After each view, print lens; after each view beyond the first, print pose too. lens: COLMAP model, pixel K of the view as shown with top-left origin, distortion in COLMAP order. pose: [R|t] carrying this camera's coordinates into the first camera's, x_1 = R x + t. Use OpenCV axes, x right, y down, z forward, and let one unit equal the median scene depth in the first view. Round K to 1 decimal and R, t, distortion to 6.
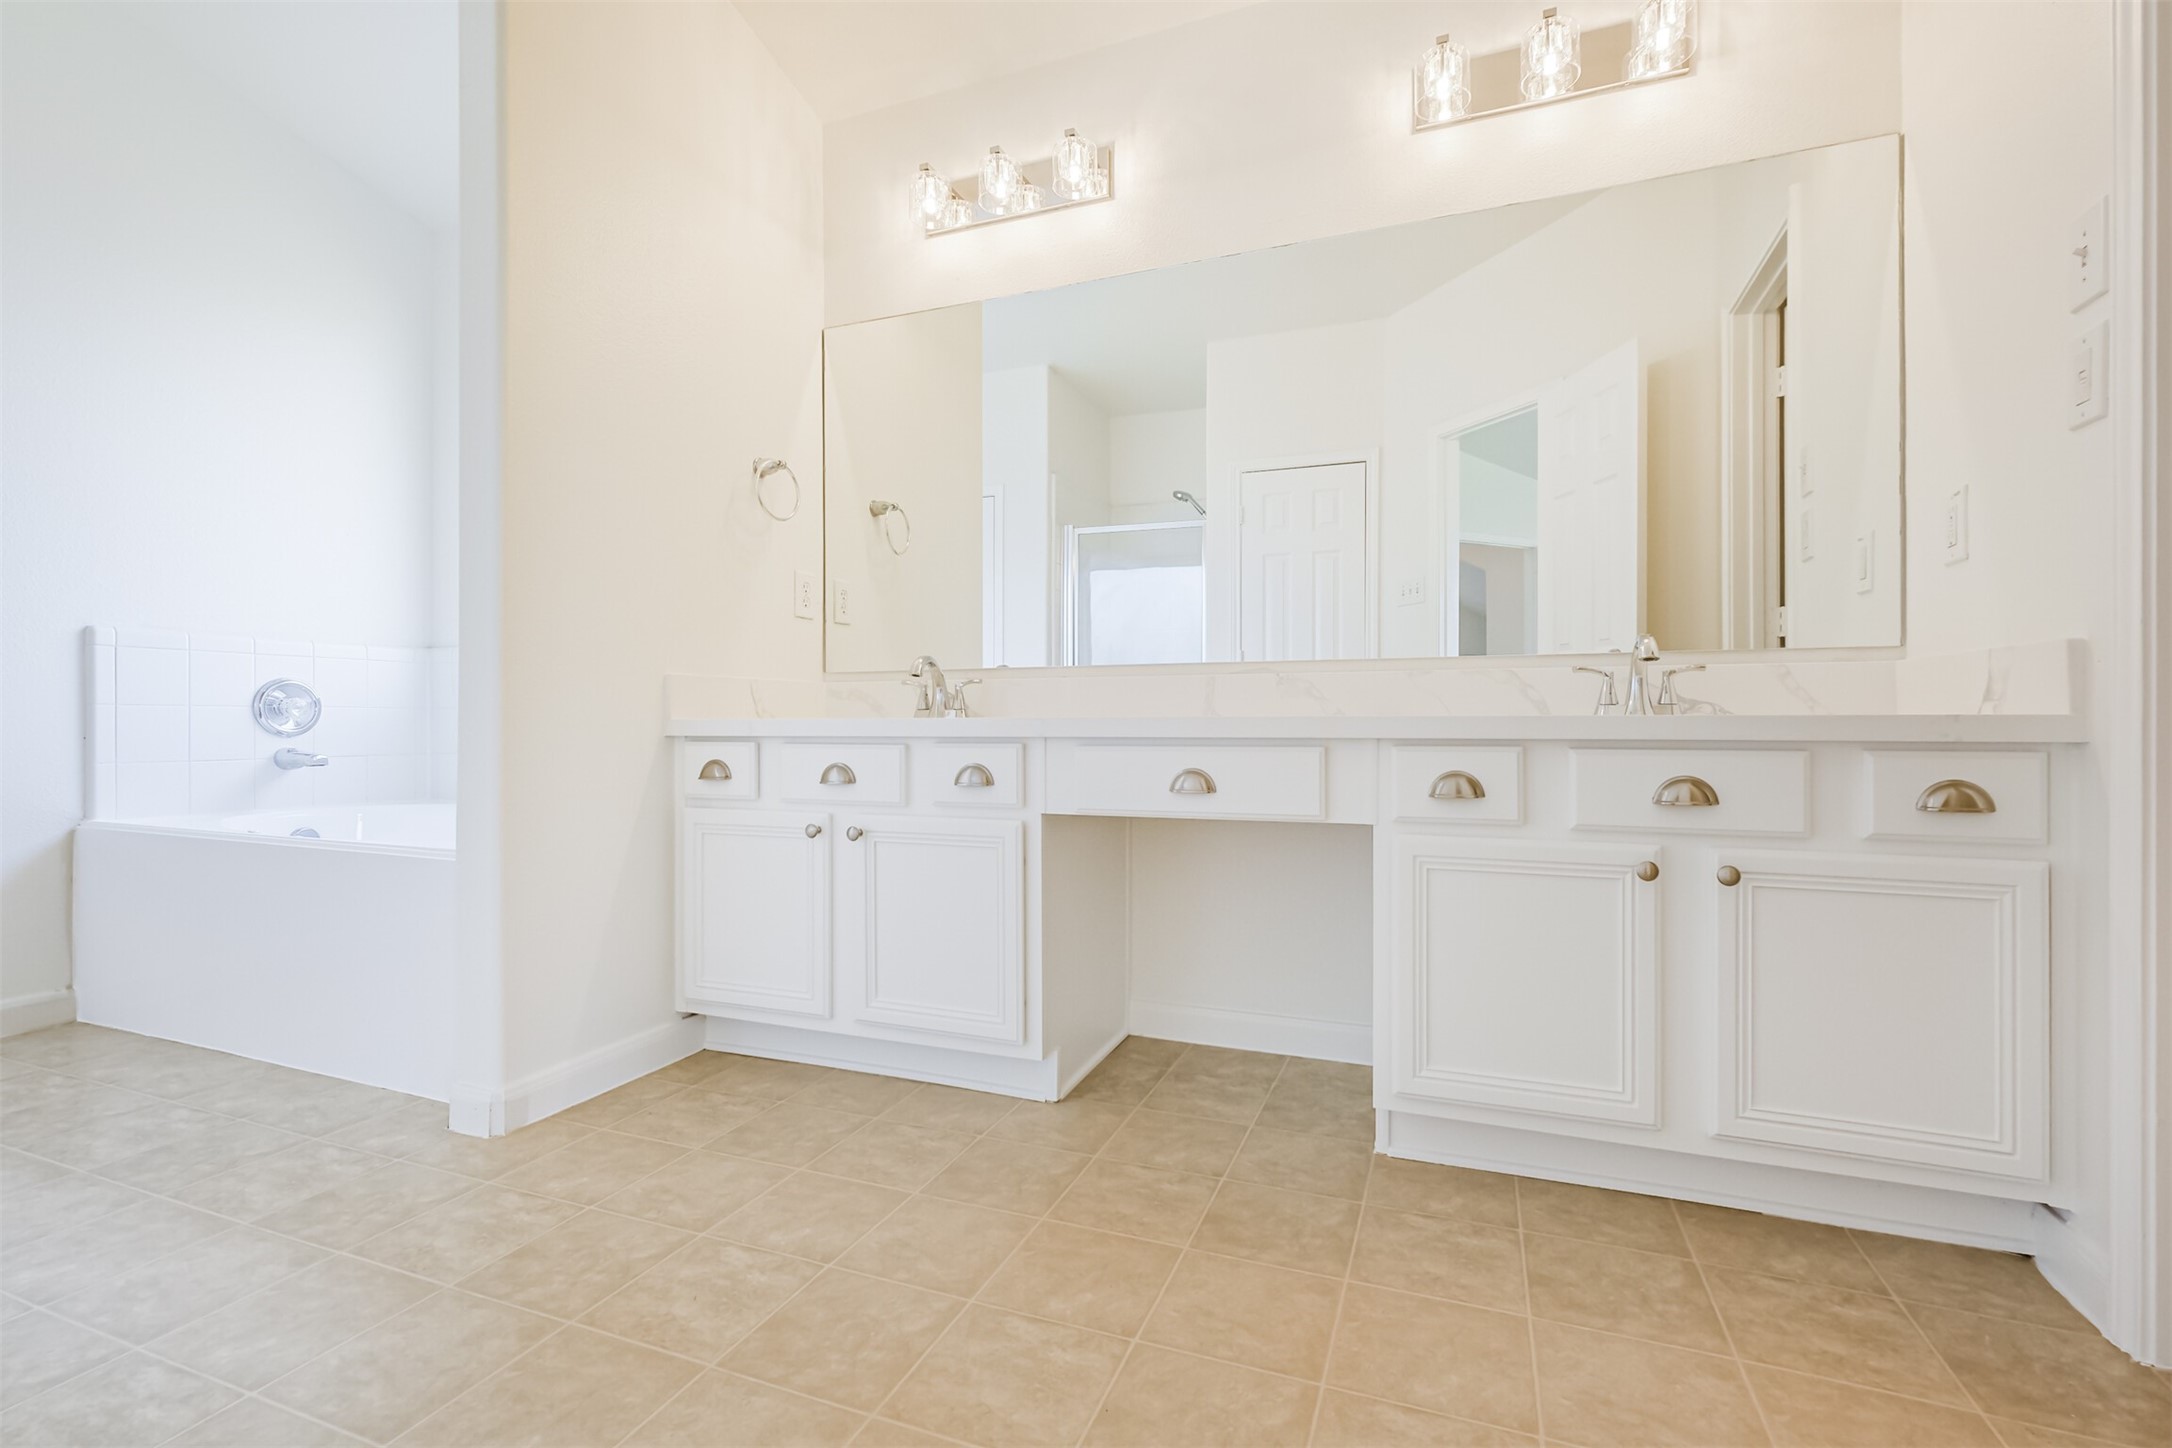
lens RADIAL K [[952.1, 0, 1086.0], [0, 952.1, 724.0], [0, 0, 1]] dist [0.000759, 0.000403]
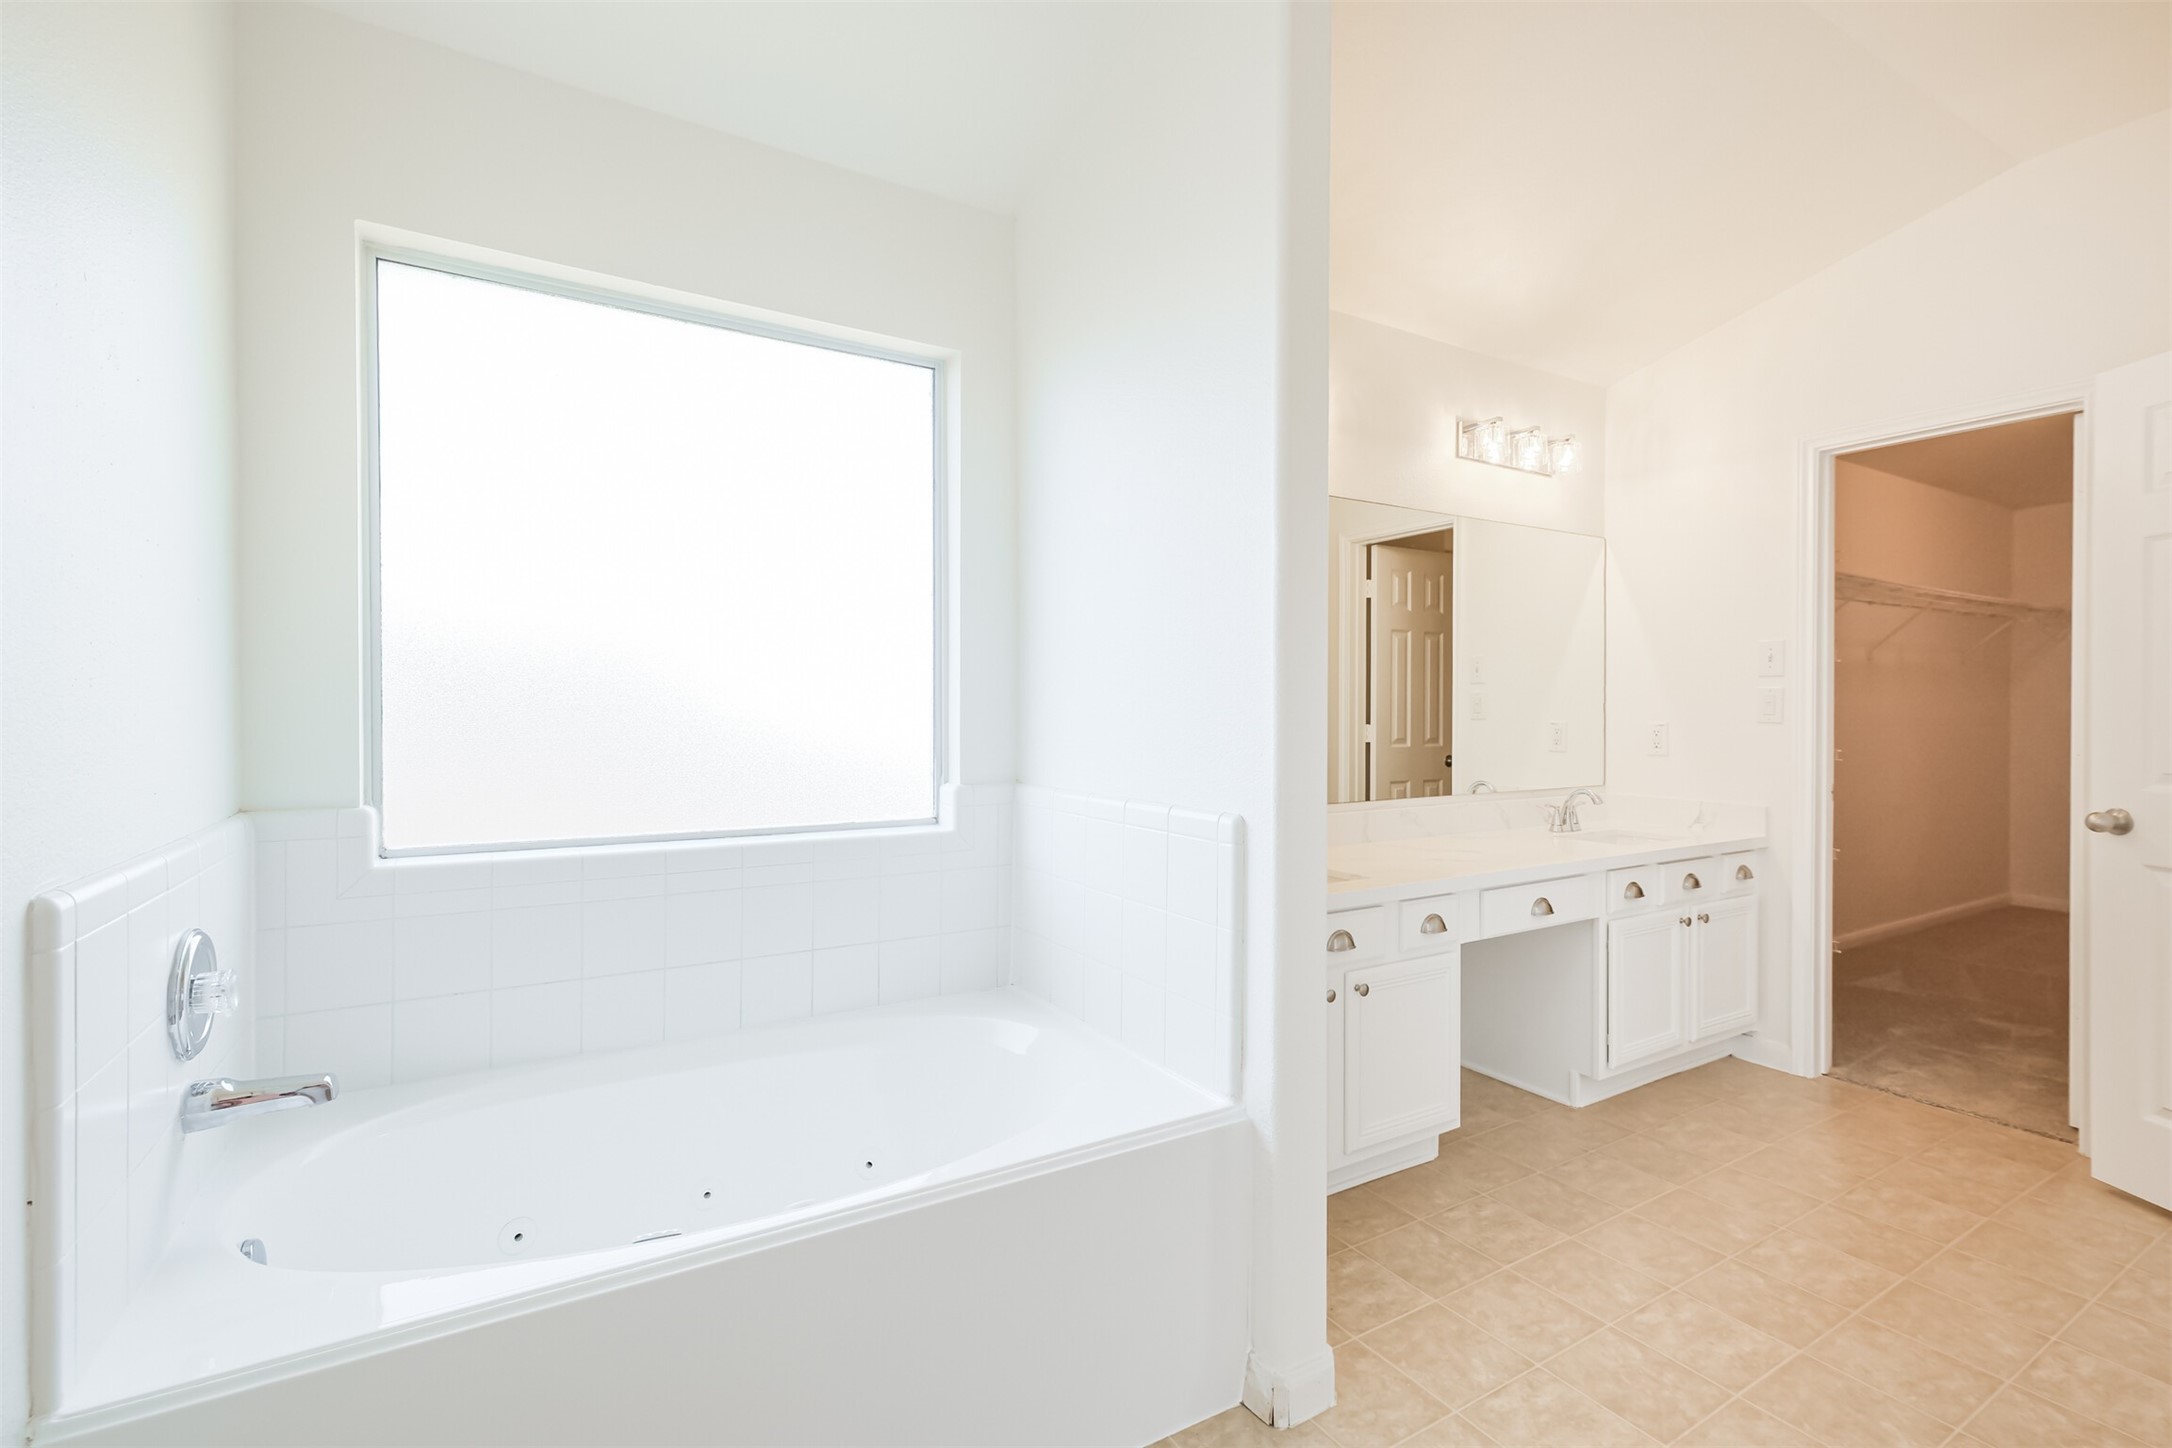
lens RADIAL K [[952.1, 0, 1086.0], [0, 952.1, 724.0], [0, 0, 1]] dist [0.000759, 0.000403]
pose [[0.615883, -0.006344, 0.787812, -1.998455], [0.000220, 0.999969, 0.007880, -0.317207], [-0.787838, -0.004680, 0.615865, 0.820291]]
